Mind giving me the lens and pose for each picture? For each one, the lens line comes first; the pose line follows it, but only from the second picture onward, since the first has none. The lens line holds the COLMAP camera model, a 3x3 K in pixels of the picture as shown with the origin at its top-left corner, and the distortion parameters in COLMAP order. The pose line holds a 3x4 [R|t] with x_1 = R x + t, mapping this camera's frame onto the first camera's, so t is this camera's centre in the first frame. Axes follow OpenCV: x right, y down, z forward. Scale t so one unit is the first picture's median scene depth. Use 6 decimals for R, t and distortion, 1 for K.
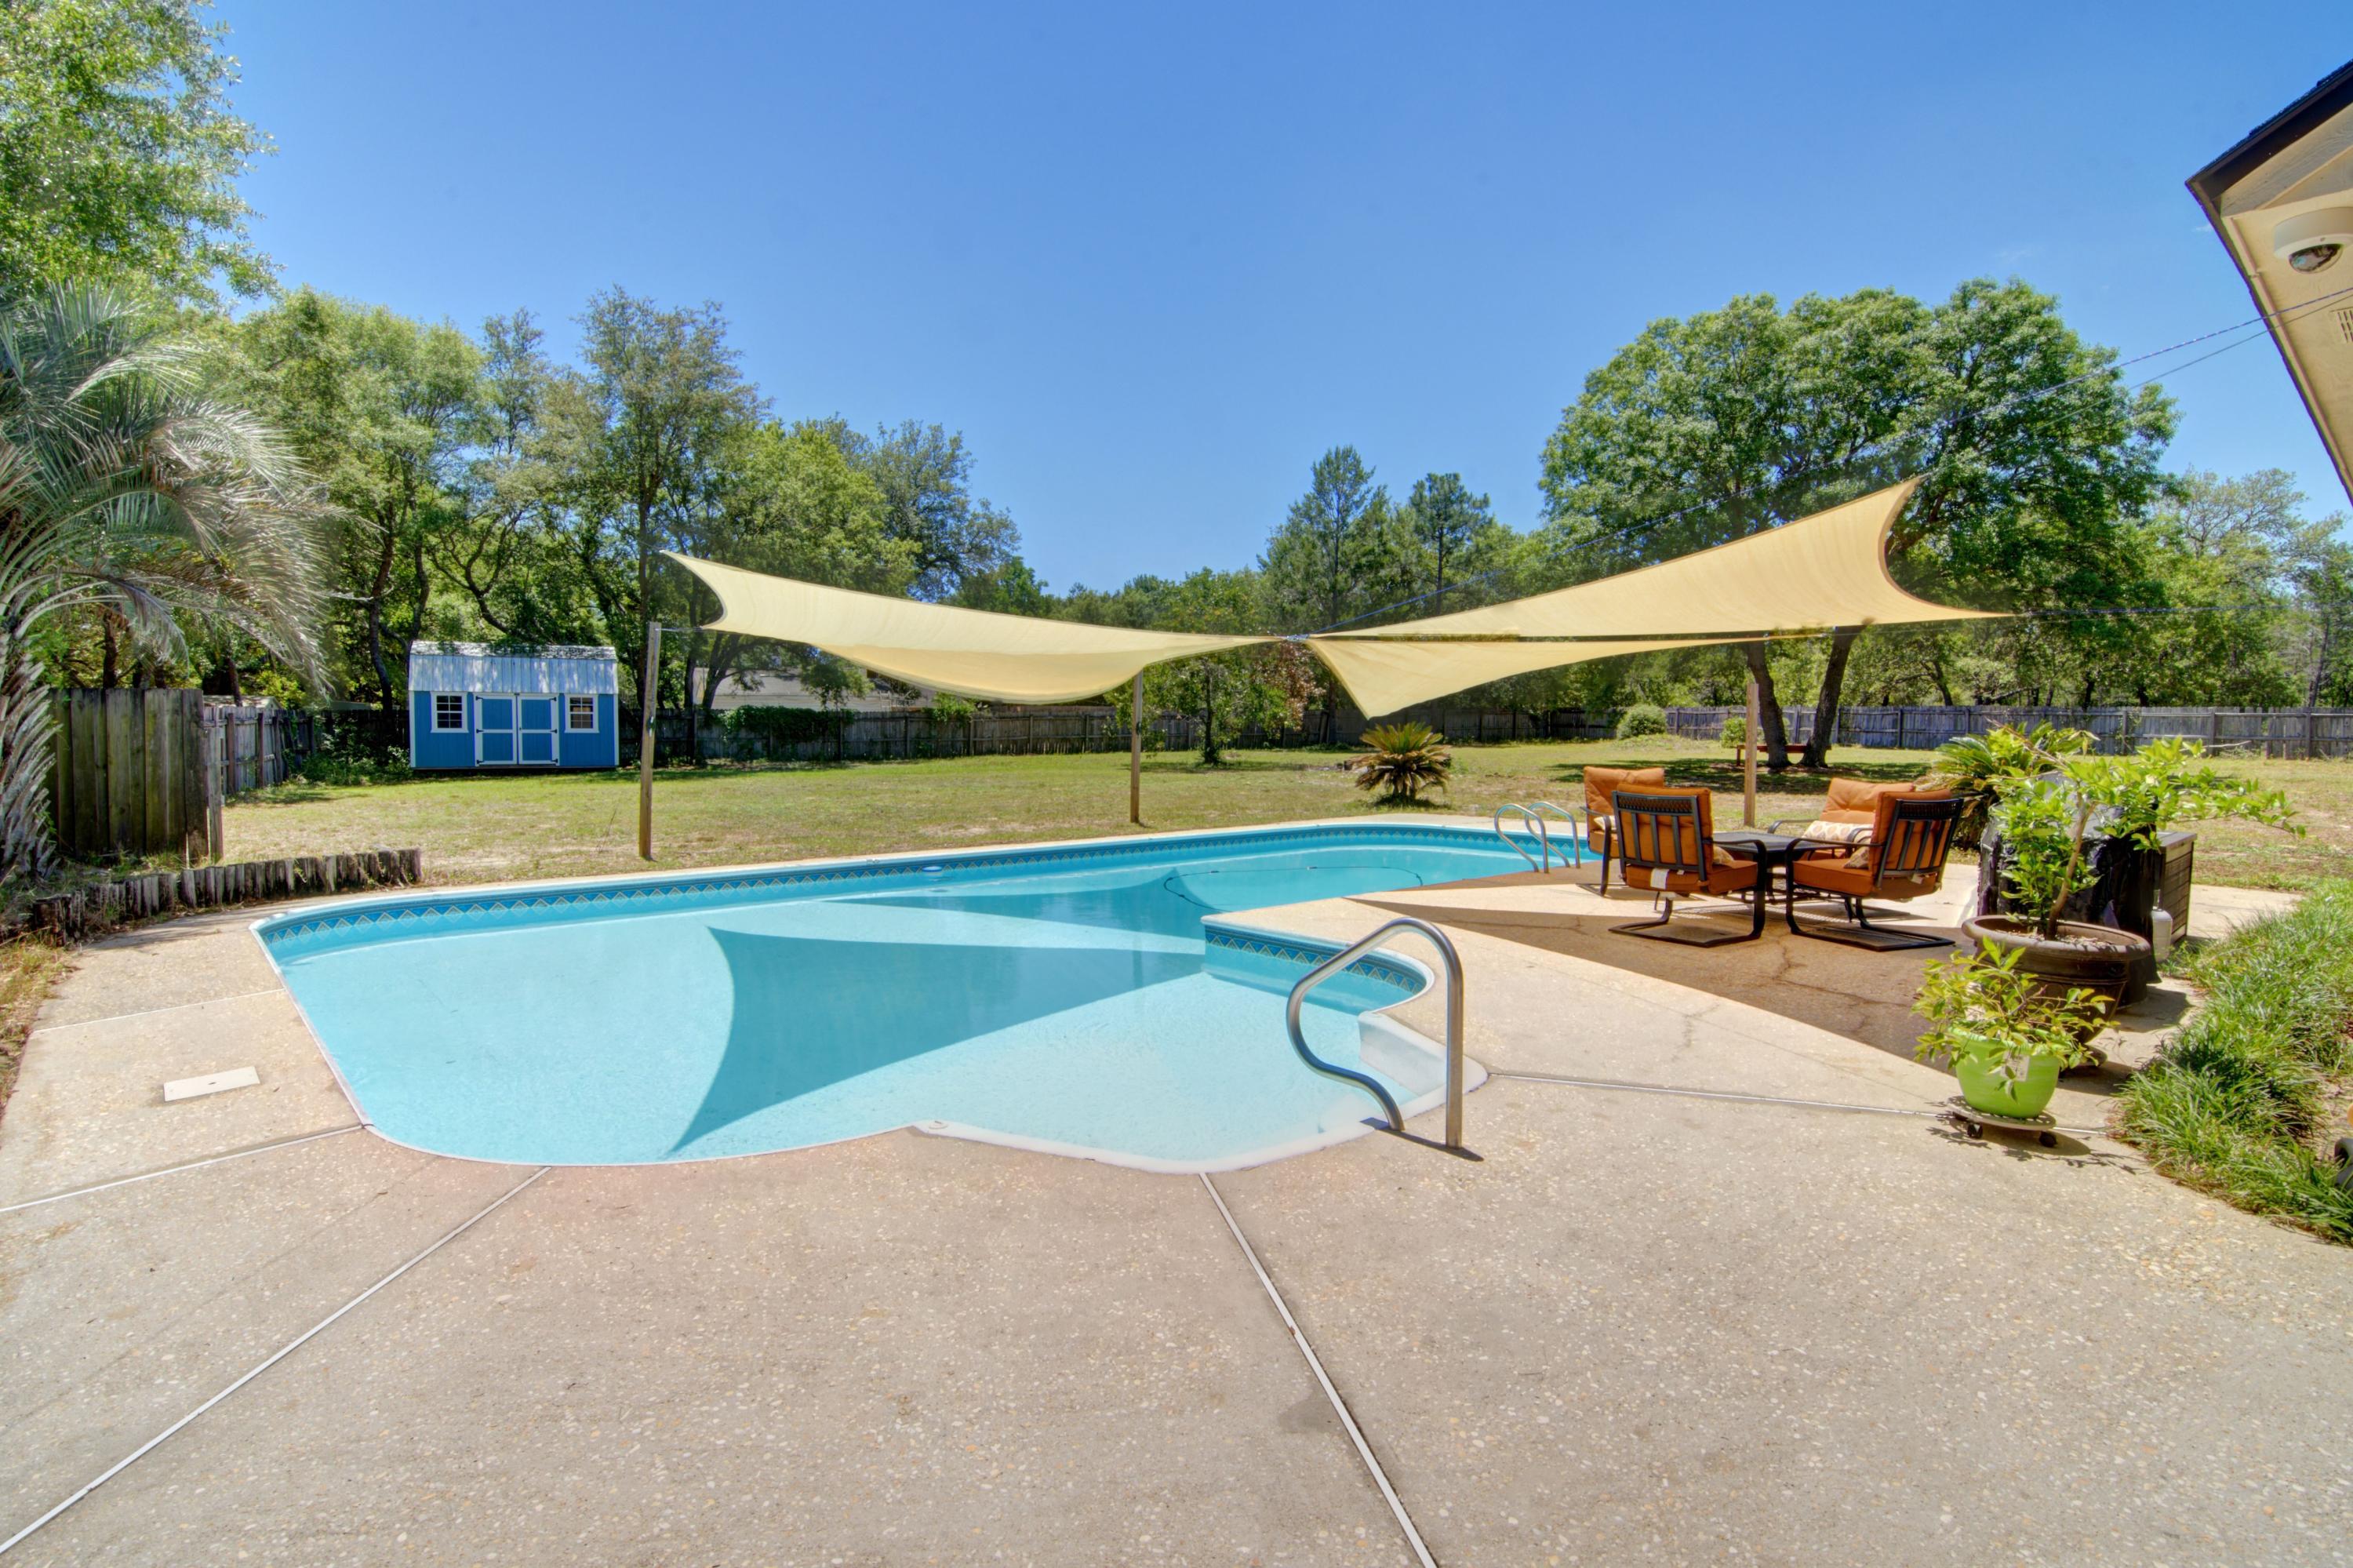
lens RADIAL K [[1178.8, 0, 1176.5], [0, 1178.8, 784.0], [0, 0, 1]] dist [-0.000272, -0.000678]
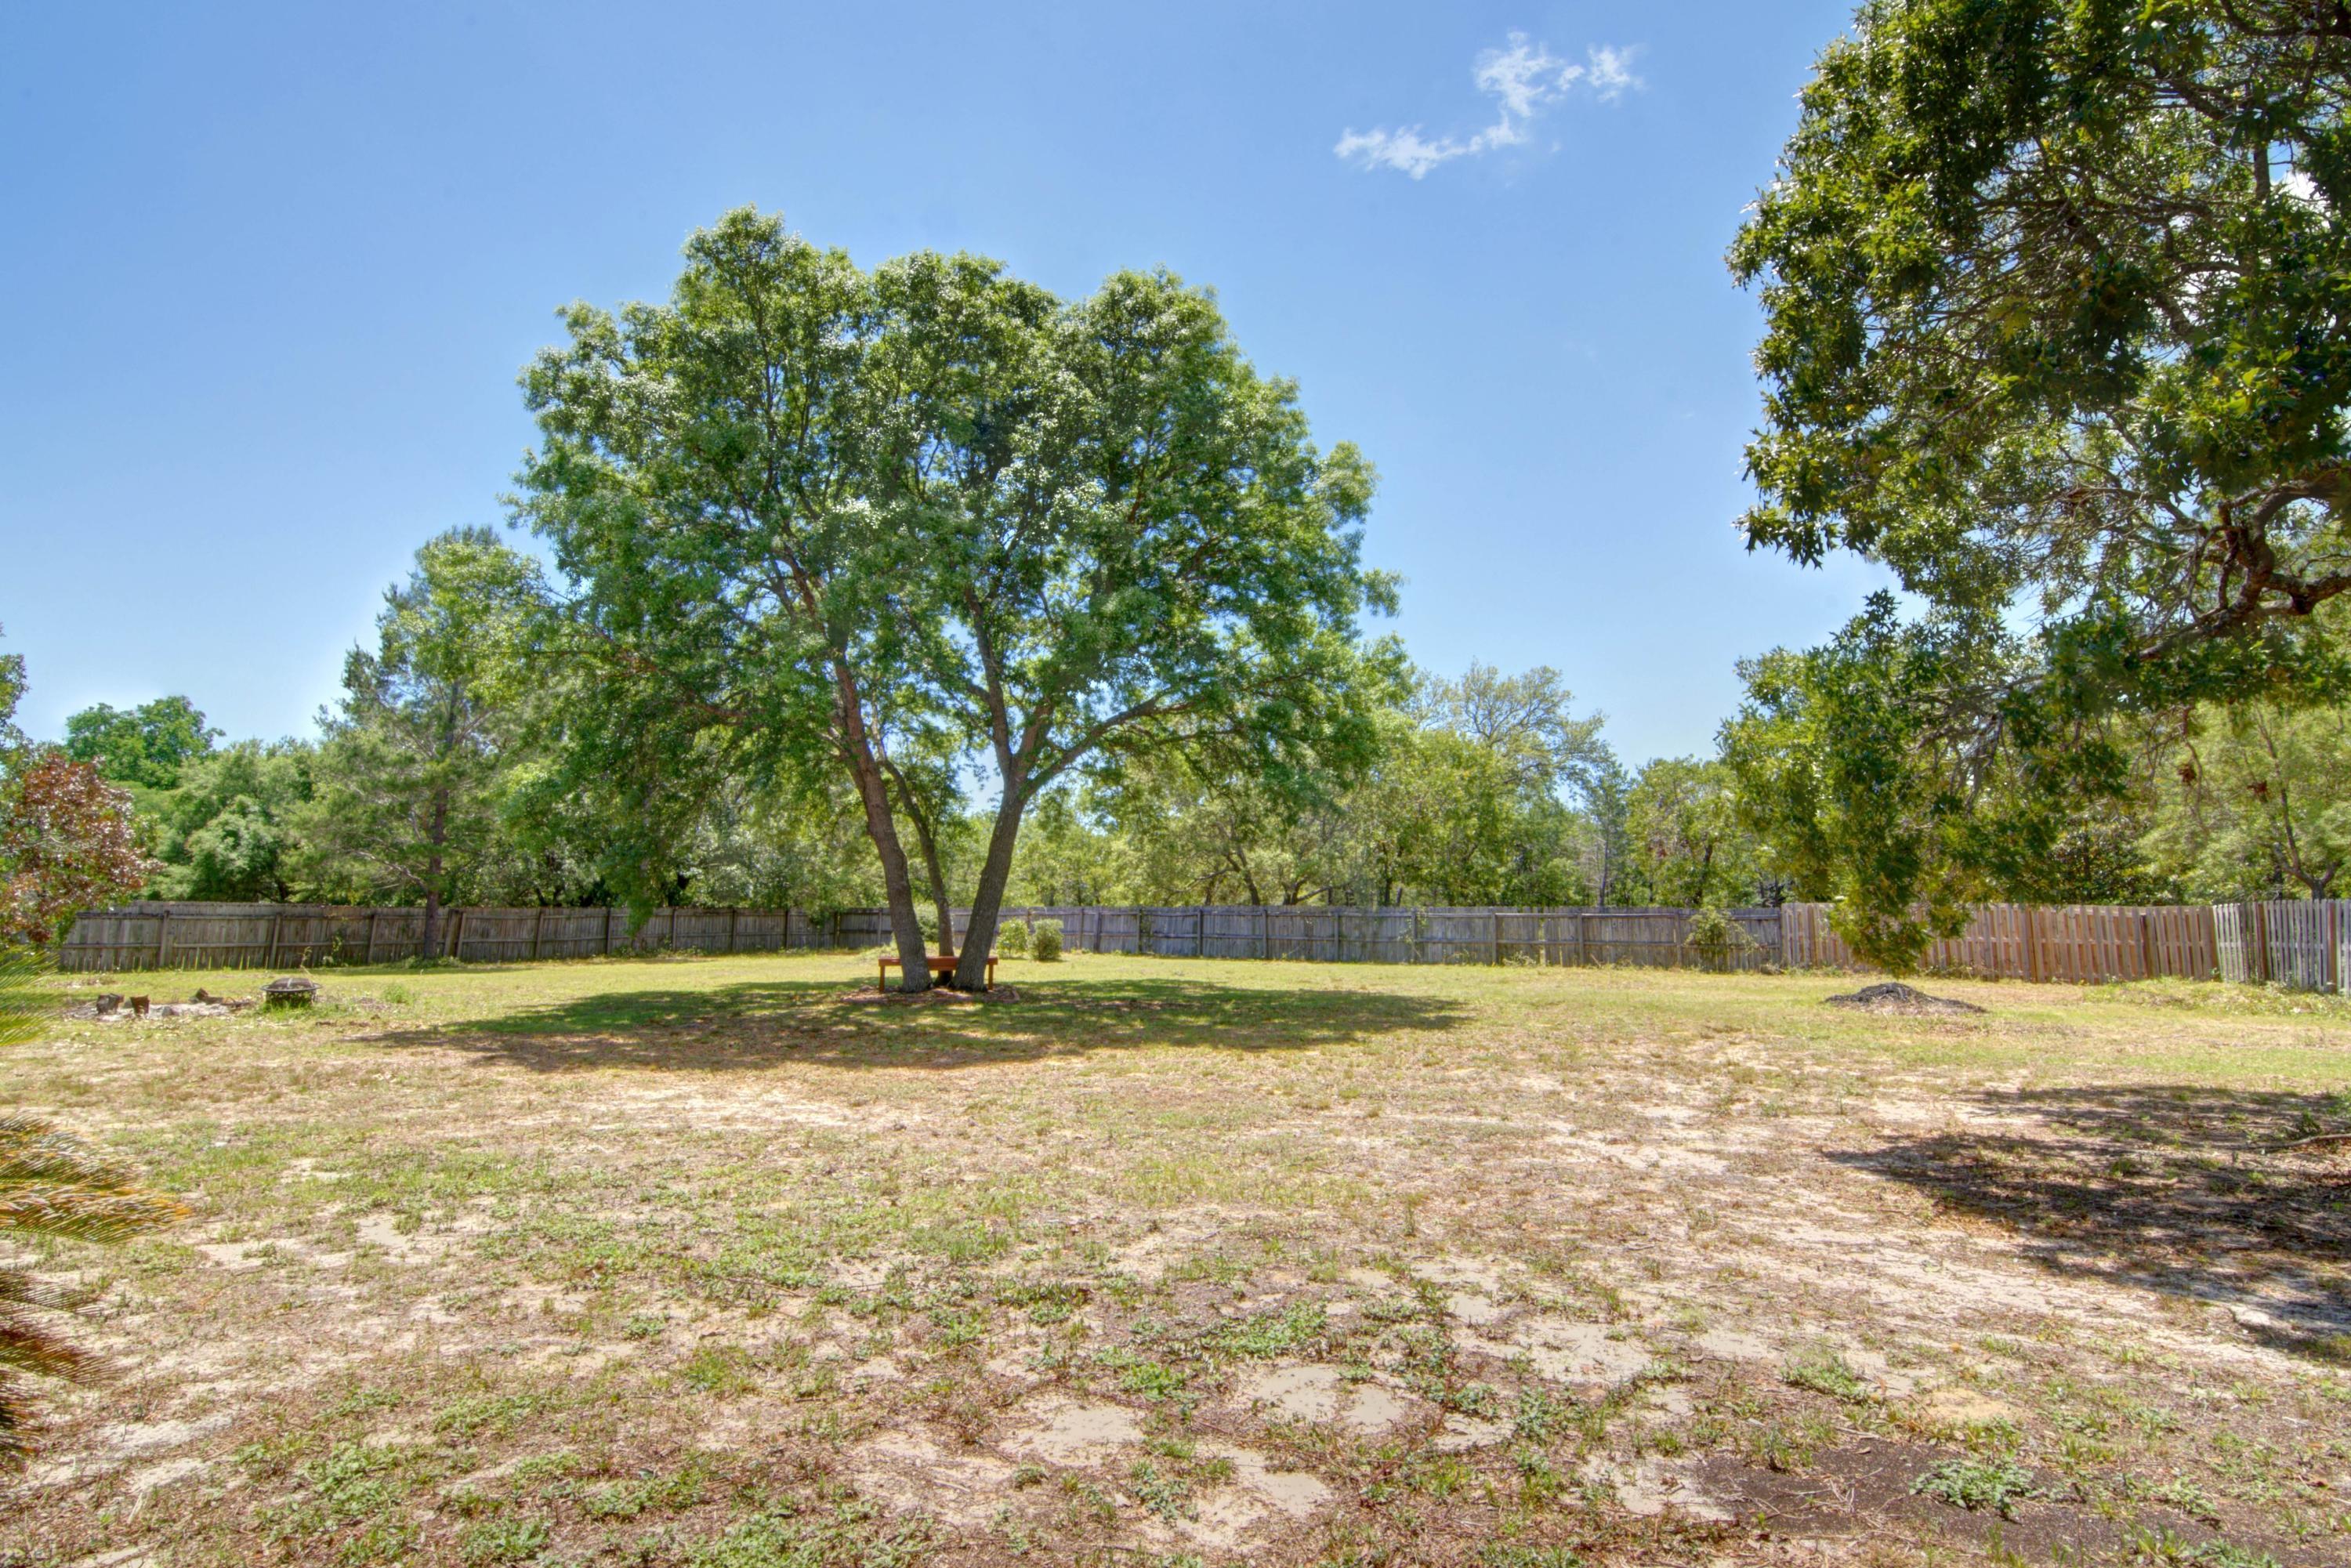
lens RADIAL K [[1215.3, 0, 1175.5], [0, 1215.3, 784.0], [0, 0, 1]] dist [0.003727, 0.000063]
pose [[0.913890, 0.046555, 0.403285, 0.334738], [0.022860, 0.985925, -0.165616, -0.012947], [-0.405319, 0.160574, 0.899963, 0.308291]]
